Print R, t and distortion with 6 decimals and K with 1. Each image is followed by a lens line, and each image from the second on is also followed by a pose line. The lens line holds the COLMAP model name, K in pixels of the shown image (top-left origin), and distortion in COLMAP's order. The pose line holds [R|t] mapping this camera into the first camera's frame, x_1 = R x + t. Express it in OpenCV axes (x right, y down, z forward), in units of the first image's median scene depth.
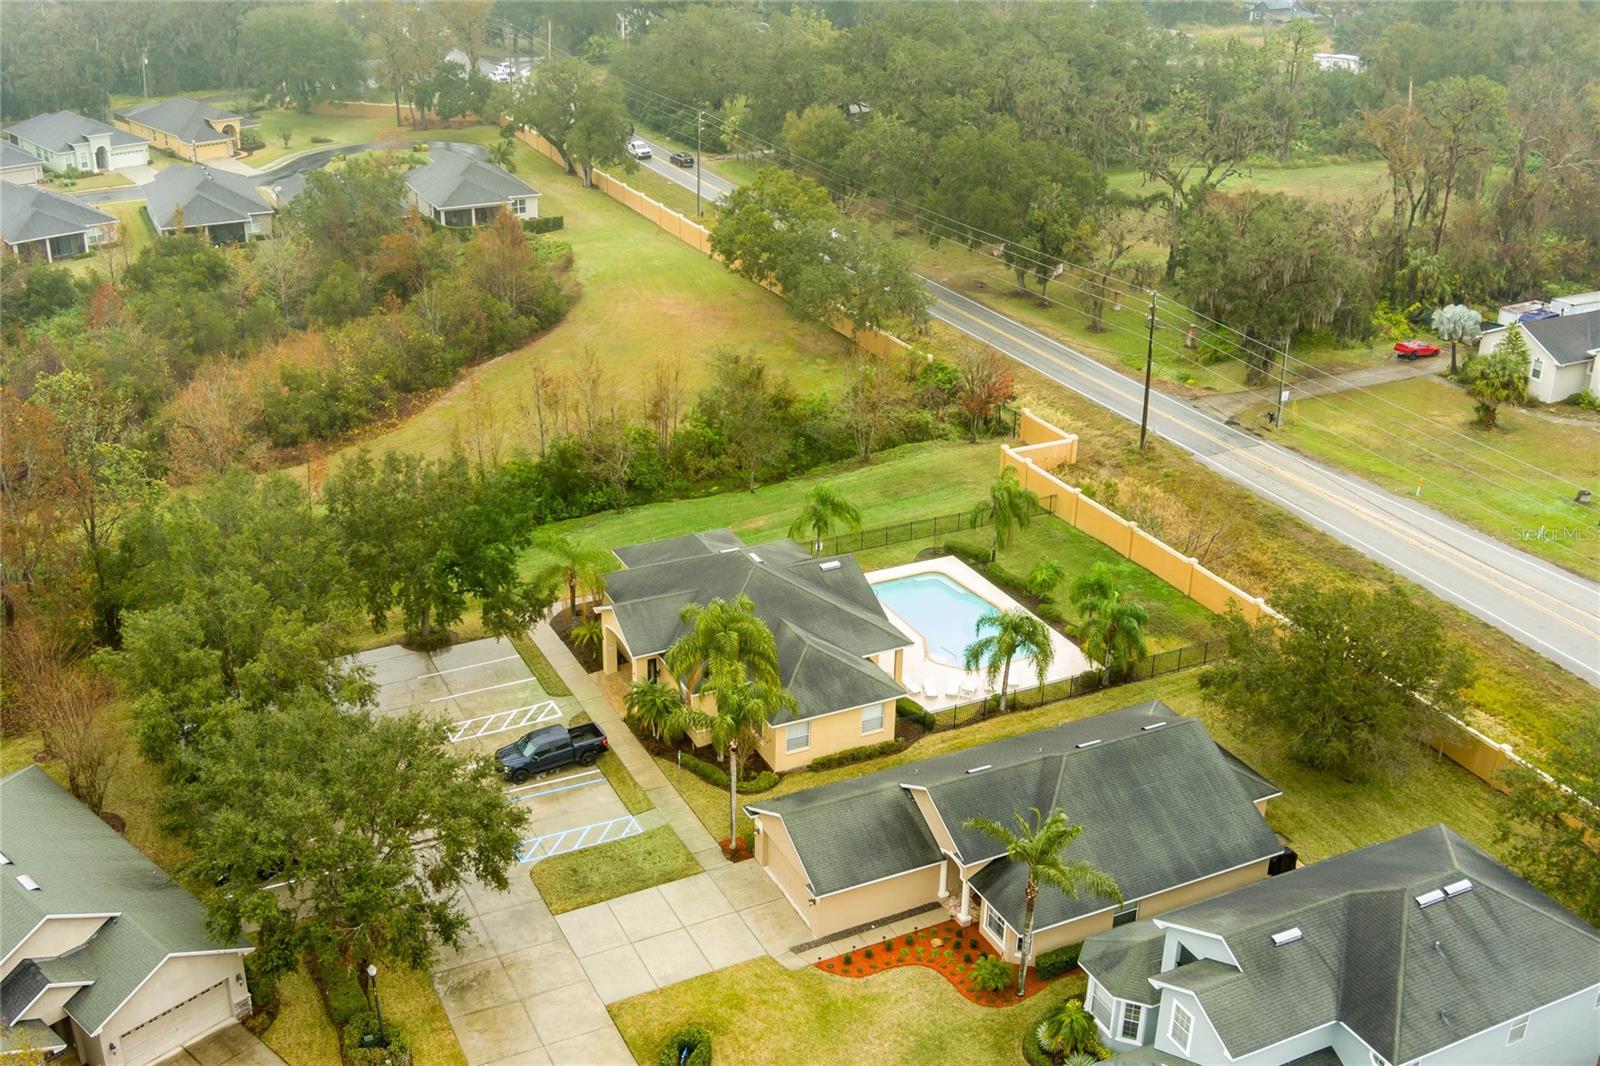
lens RADIAL K [[1591.4, 0, 800.0], [0, 1591.4, 533.0], [0, 0, 1]] dist [-0.088744, 0.216640]
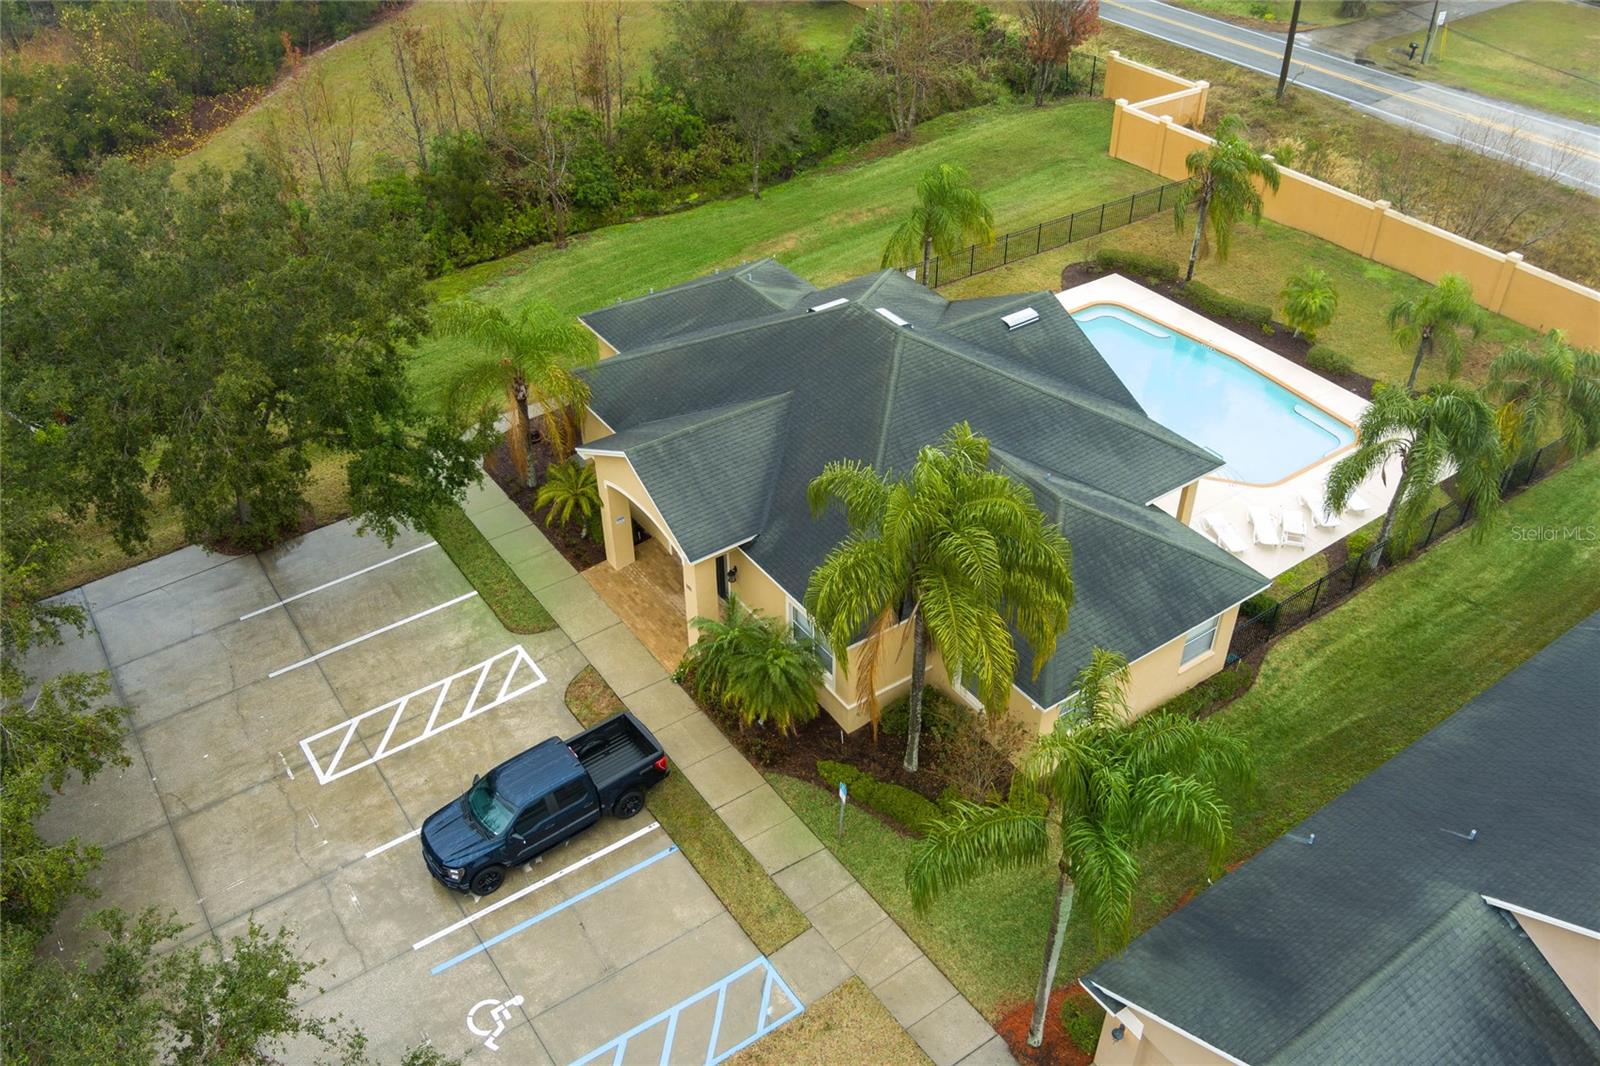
lens RADIAL K [[1290.4, 0, 826.2], [0, 1290.4, 538.0], [0, 0, 1]] dist [-0.075289, 0.005409]
pose [[0.987290, -0.107841, 0.116745, -0.082648], [0.078664, 0.969854, 0.230641, -0.009660], [-0.138098, -0.218526, 0.966010, 0.478415]]
